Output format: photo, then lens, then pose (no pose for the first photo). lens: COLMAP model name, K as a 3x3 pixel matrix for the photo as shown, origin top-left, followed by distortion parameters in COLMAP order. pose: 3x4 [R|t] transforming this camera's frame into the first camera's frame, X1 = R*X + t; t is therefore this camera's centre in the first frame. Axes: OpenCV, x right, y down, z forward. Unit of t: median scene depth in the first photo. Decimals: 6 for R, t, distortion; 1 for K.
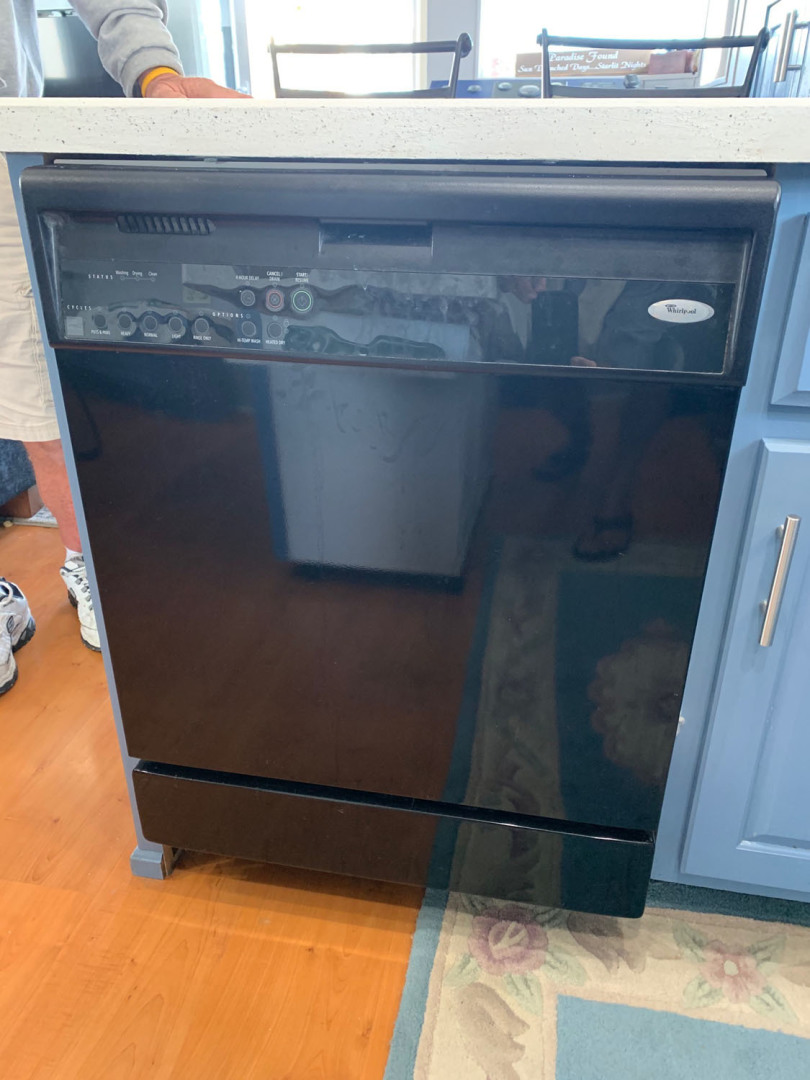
lens RADIAL K [[848.3, 0, 405.0], [0, 848.3, 540.0], [0, 0, 1]] dist [0.092337, -0.121608]
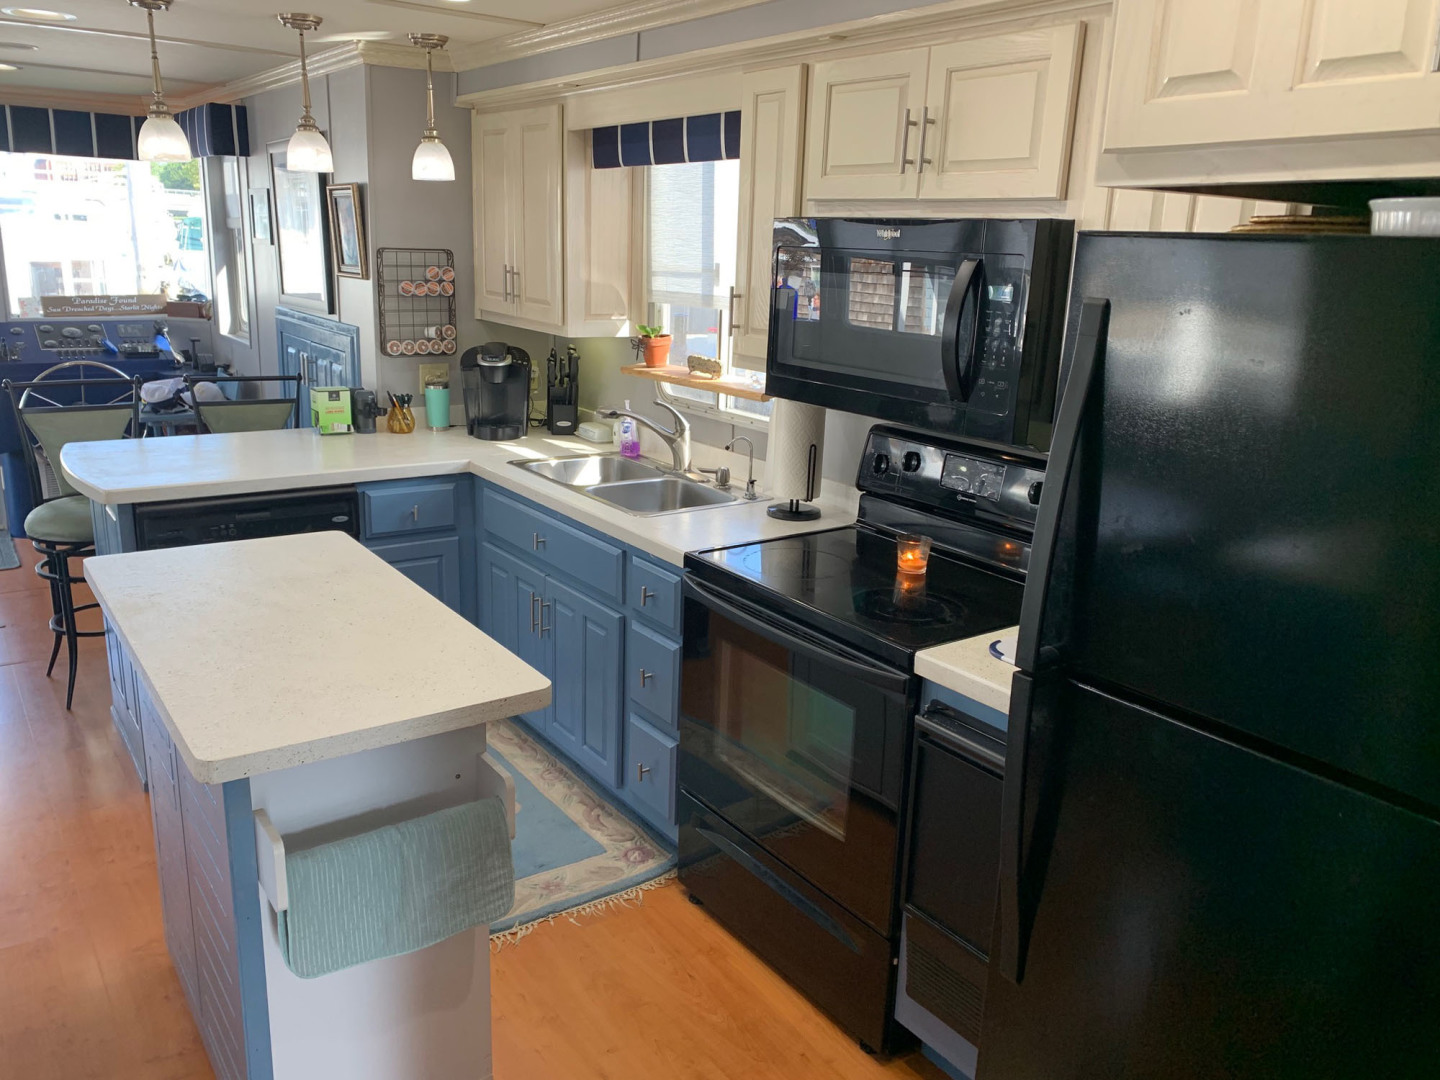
lens RADIAL K [[1131.1, 0, 720.0], [0, 1131.1, 540.0], [0, 0, 1]] dist [0.092337, -0.121608]
pose [[0.703370, -0.169101, 0.690417, -0.876792], [0.280091, 0.958642, -0.050550, 0.241443], [-0.653314, 0.228935, 0.721643, -1.632485]]
